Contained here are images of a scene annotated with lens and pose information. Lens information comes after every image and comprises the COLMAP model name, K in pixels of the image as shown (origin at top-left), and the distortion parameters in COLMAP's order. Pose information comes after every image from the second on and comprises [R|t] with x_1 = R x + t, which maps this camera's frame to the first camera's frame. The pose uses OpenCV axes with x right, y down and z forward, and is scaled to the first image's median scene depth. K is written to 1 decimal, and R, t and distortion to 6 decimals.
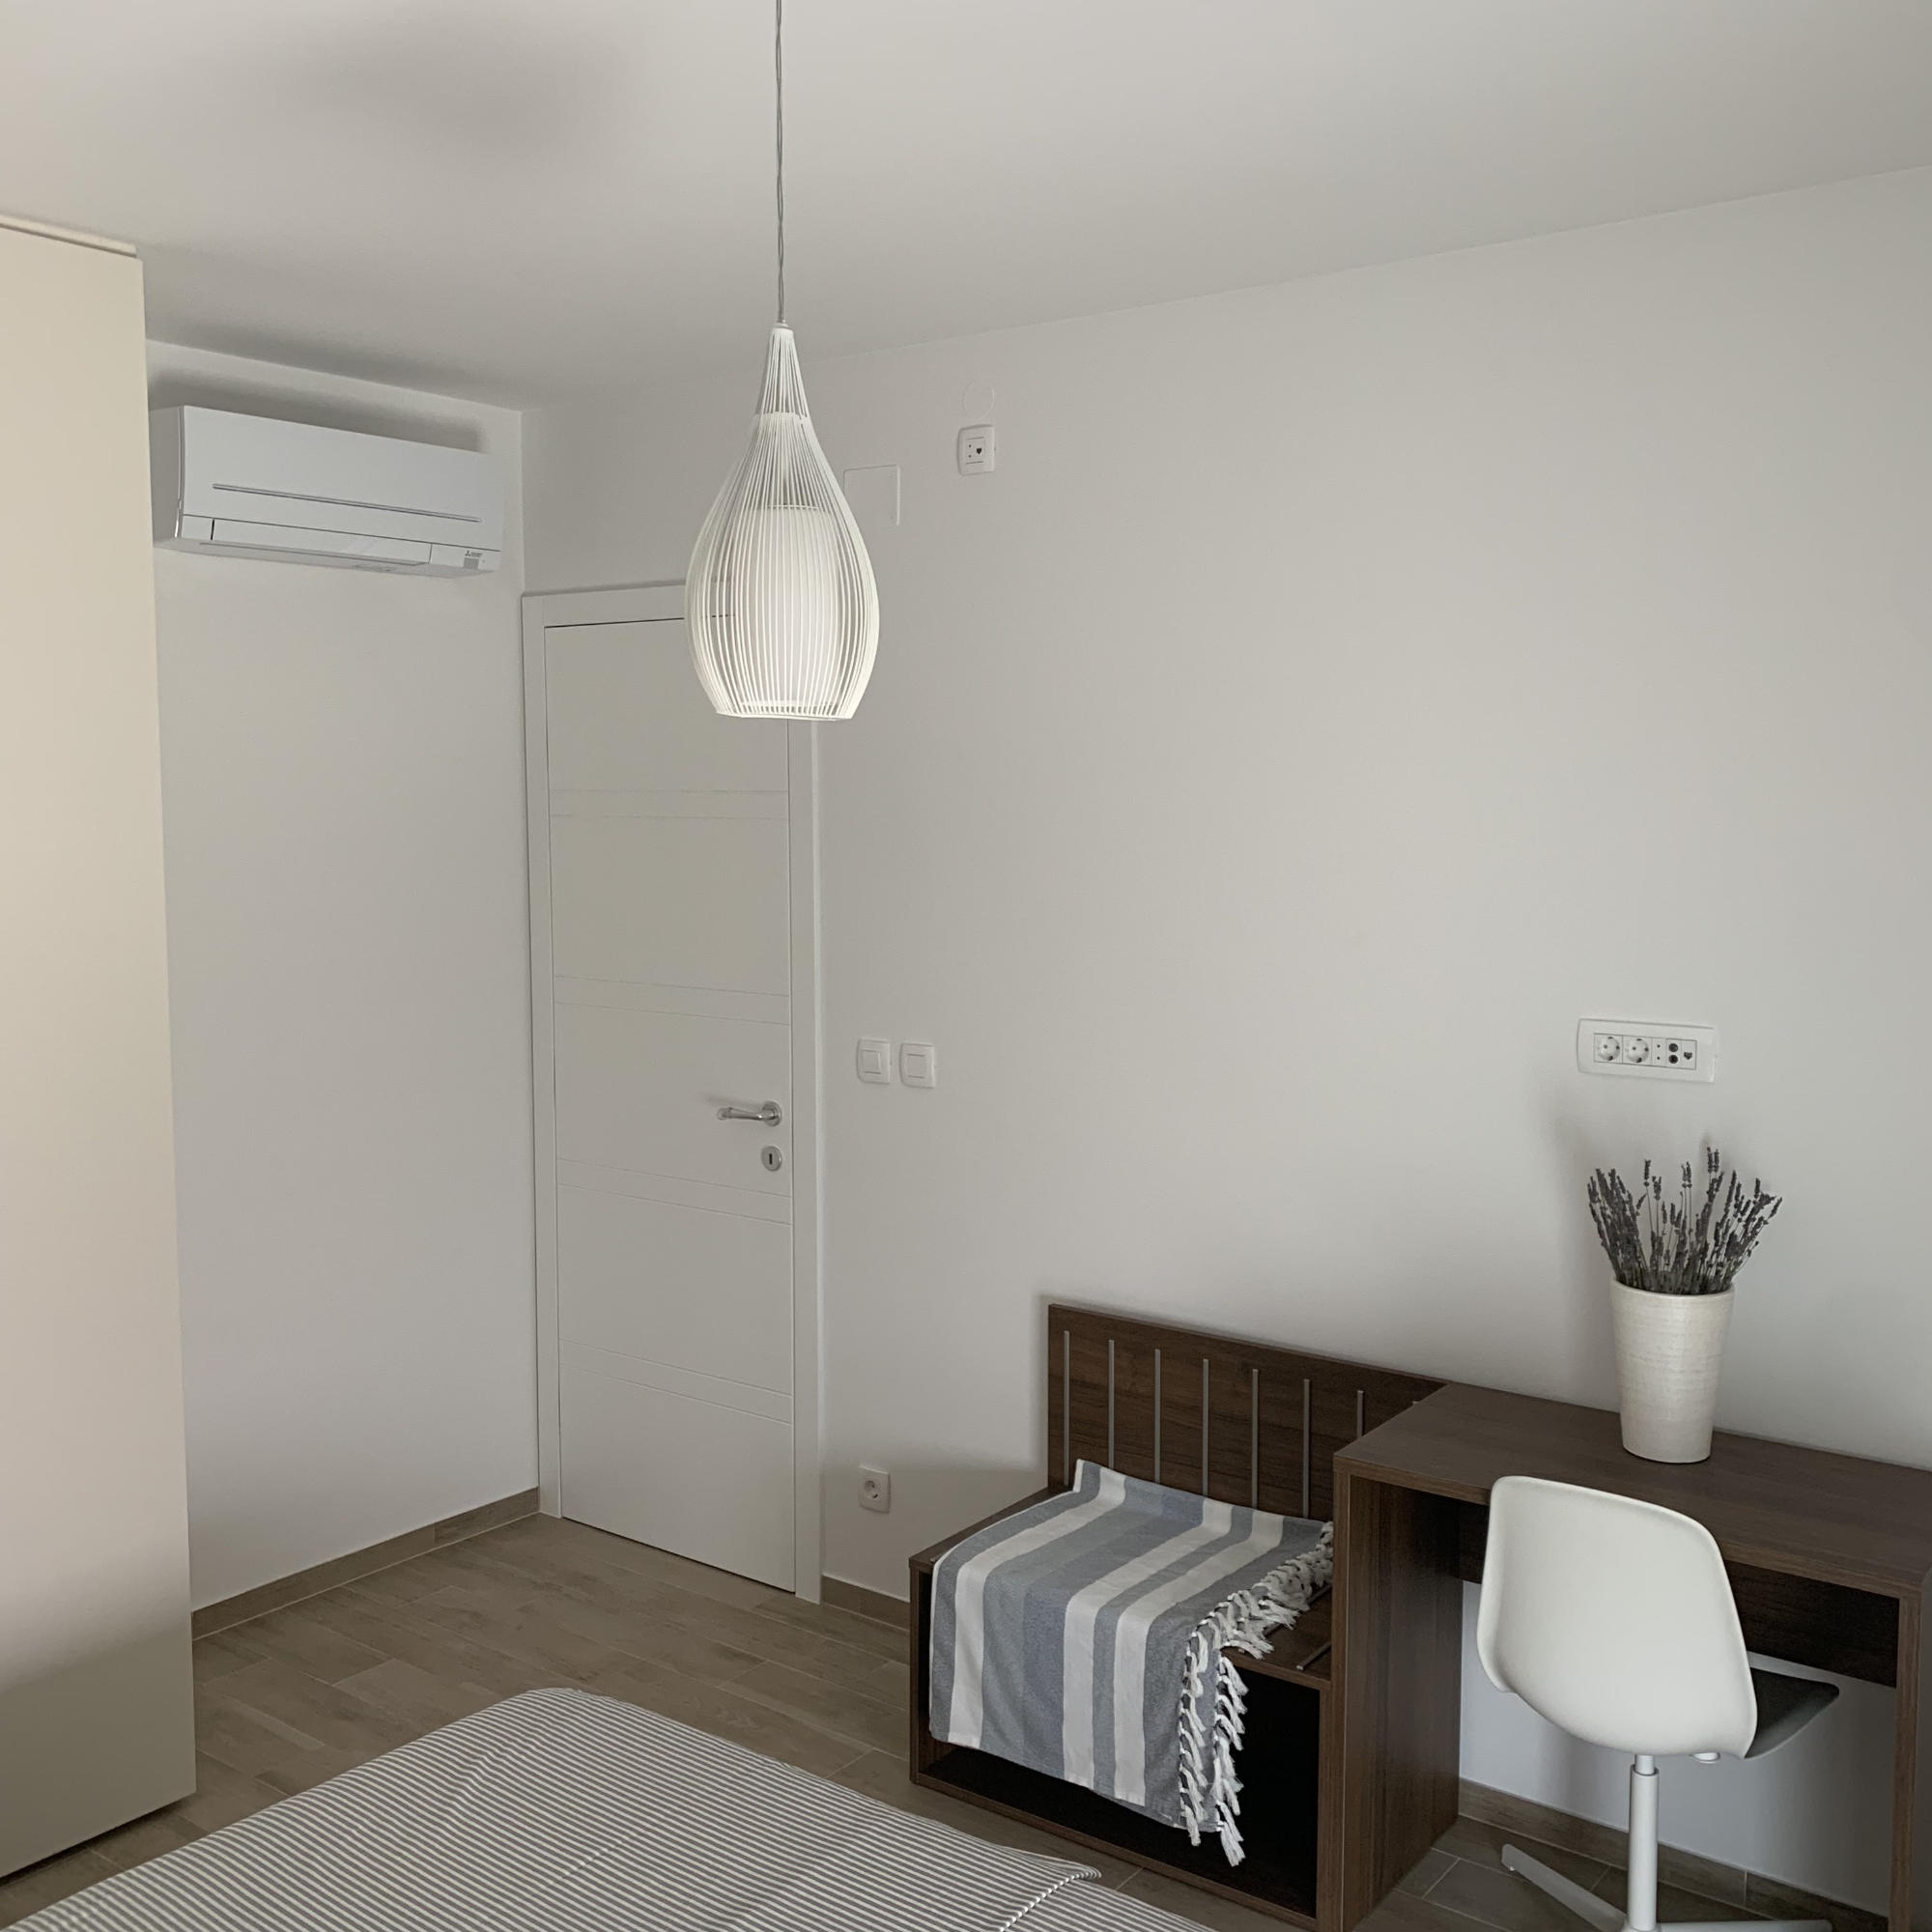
lens RADIAL K [[1986.1, 0, 966.0], [0, 1986.1, 966.0], [0, 0, 1]] dist [-0.003246, -0.002064]
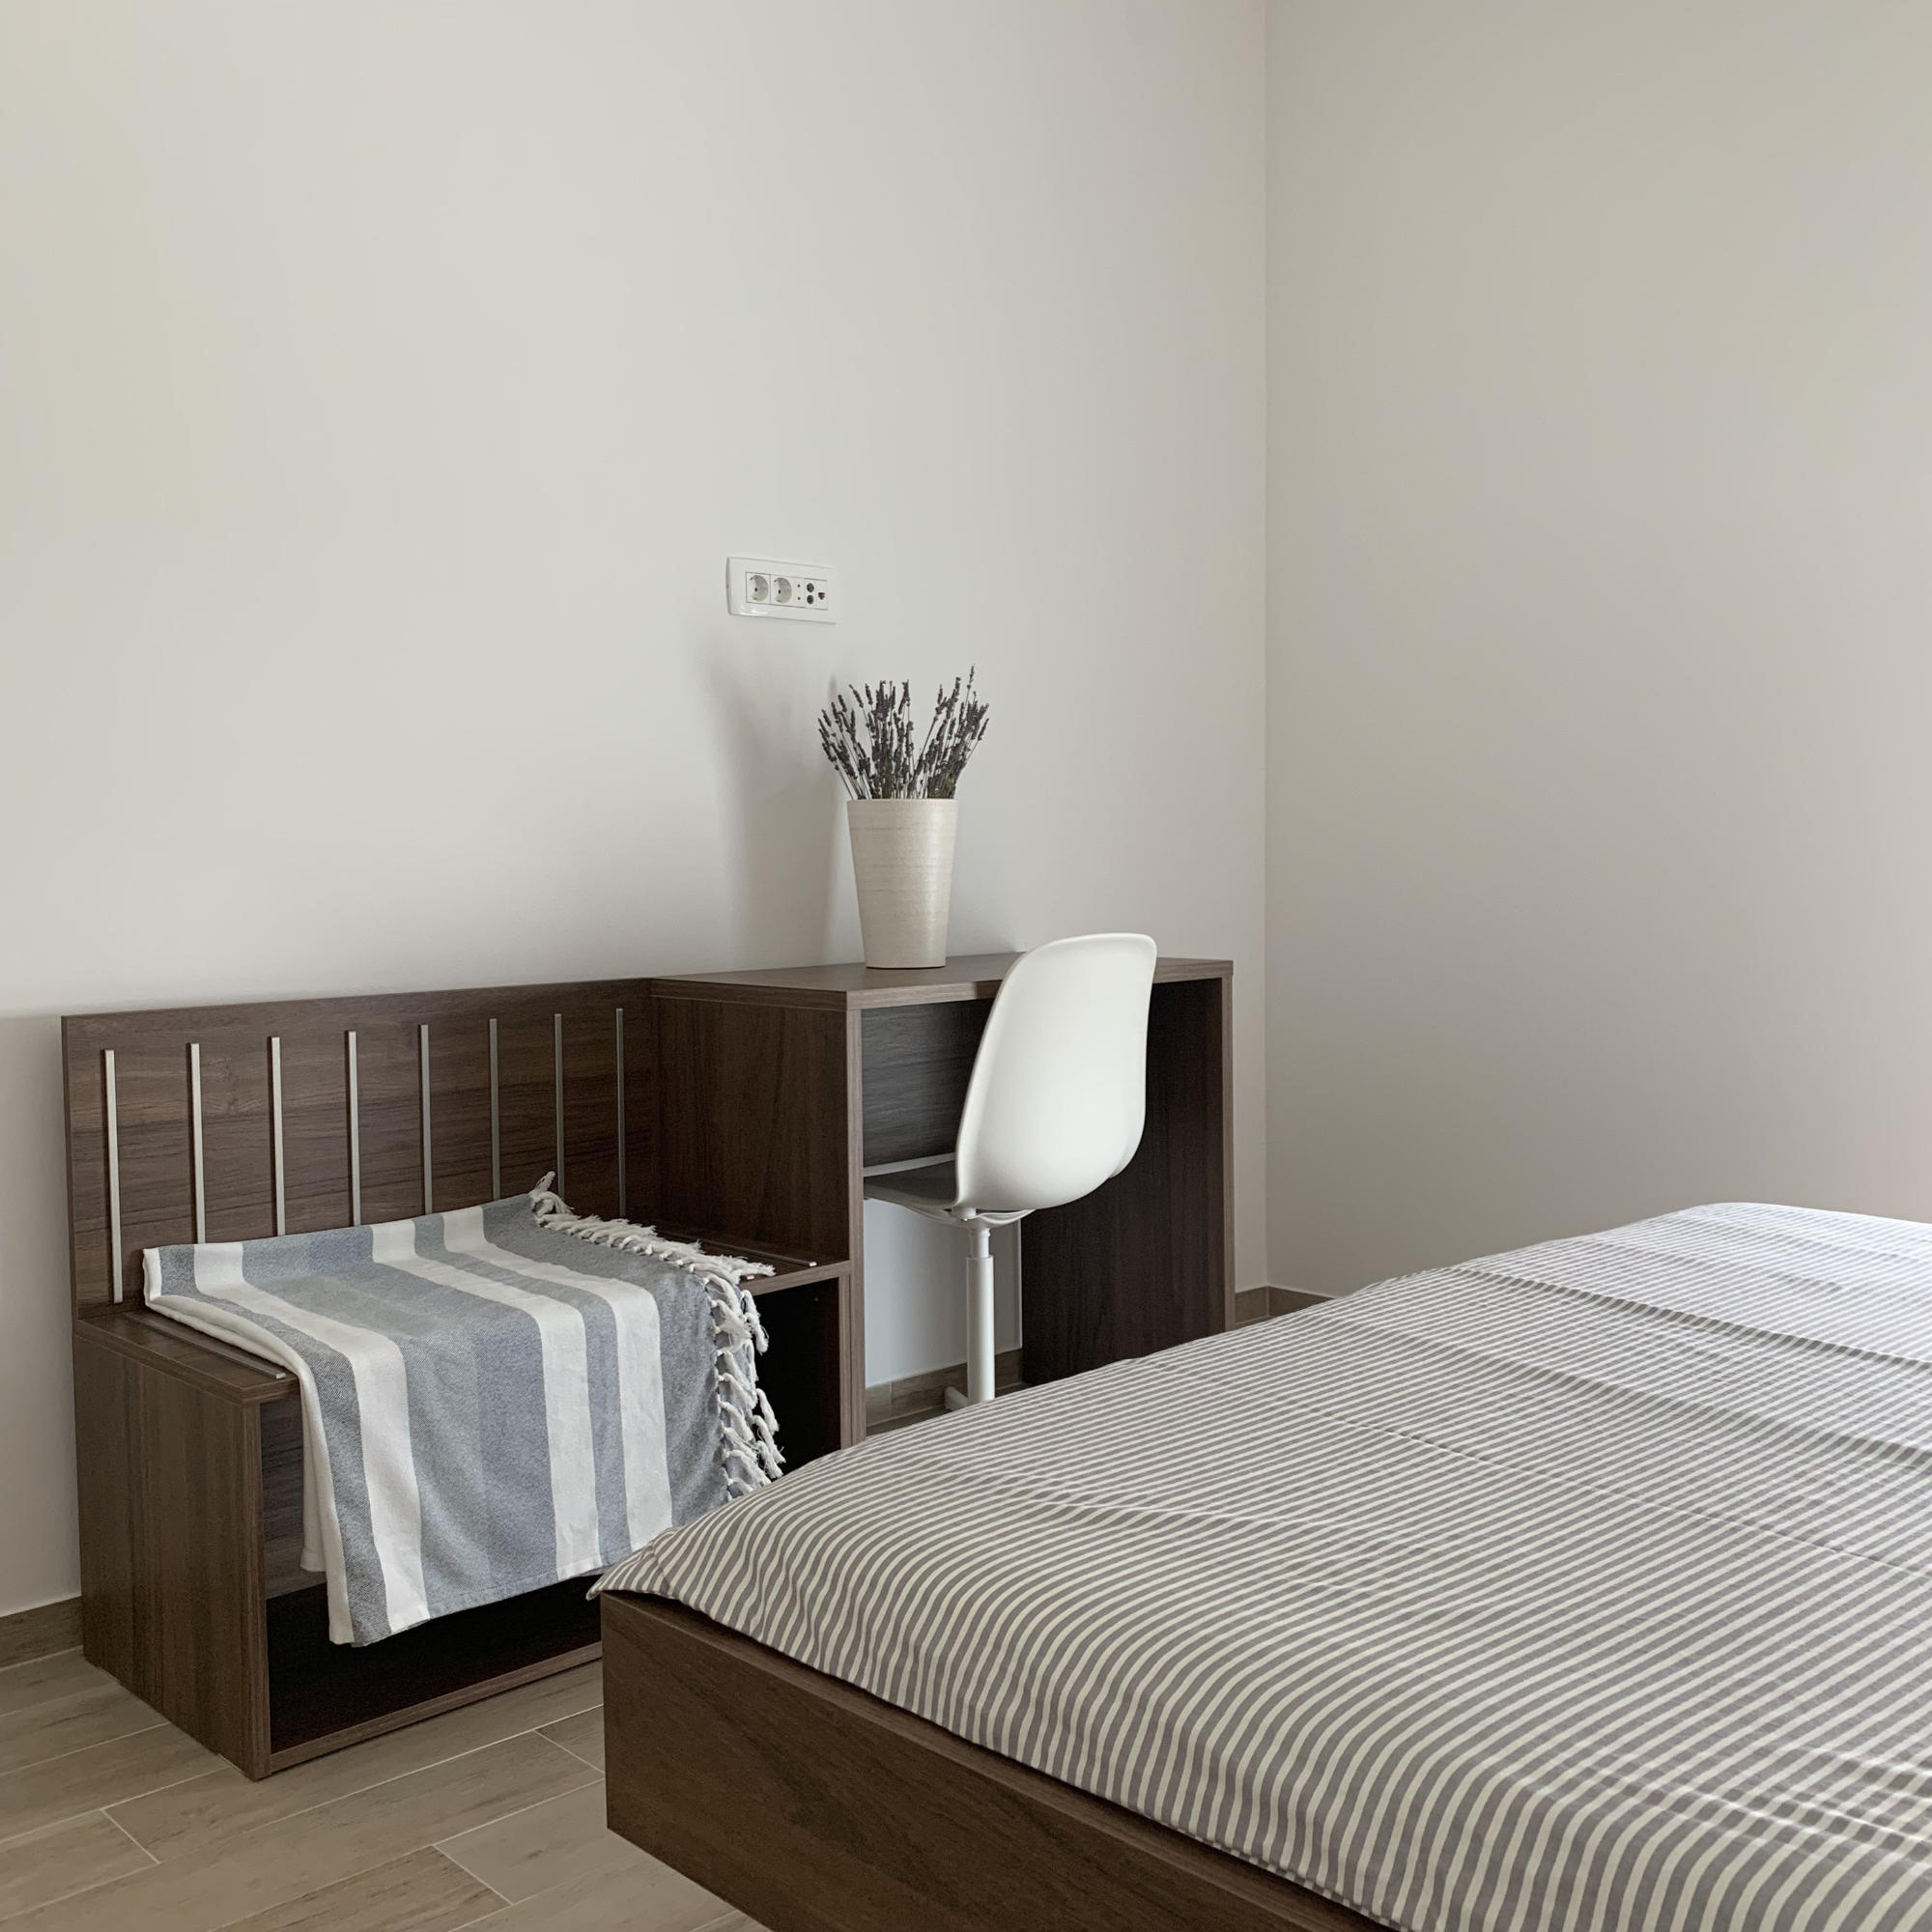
lens RADIAL K [[1986.1, 0, 966.0], [0, 1986.1, 966.0], [0, 0, 1]] dist [-0.003246, -0.002064]
pose [[0.161400, -0.059900, 0.985070, -0.596543], [0.112270, 0.992791, 0.041974, 0.186374], [-0.980482, 0.103820, 0.166961, 0.728720]]
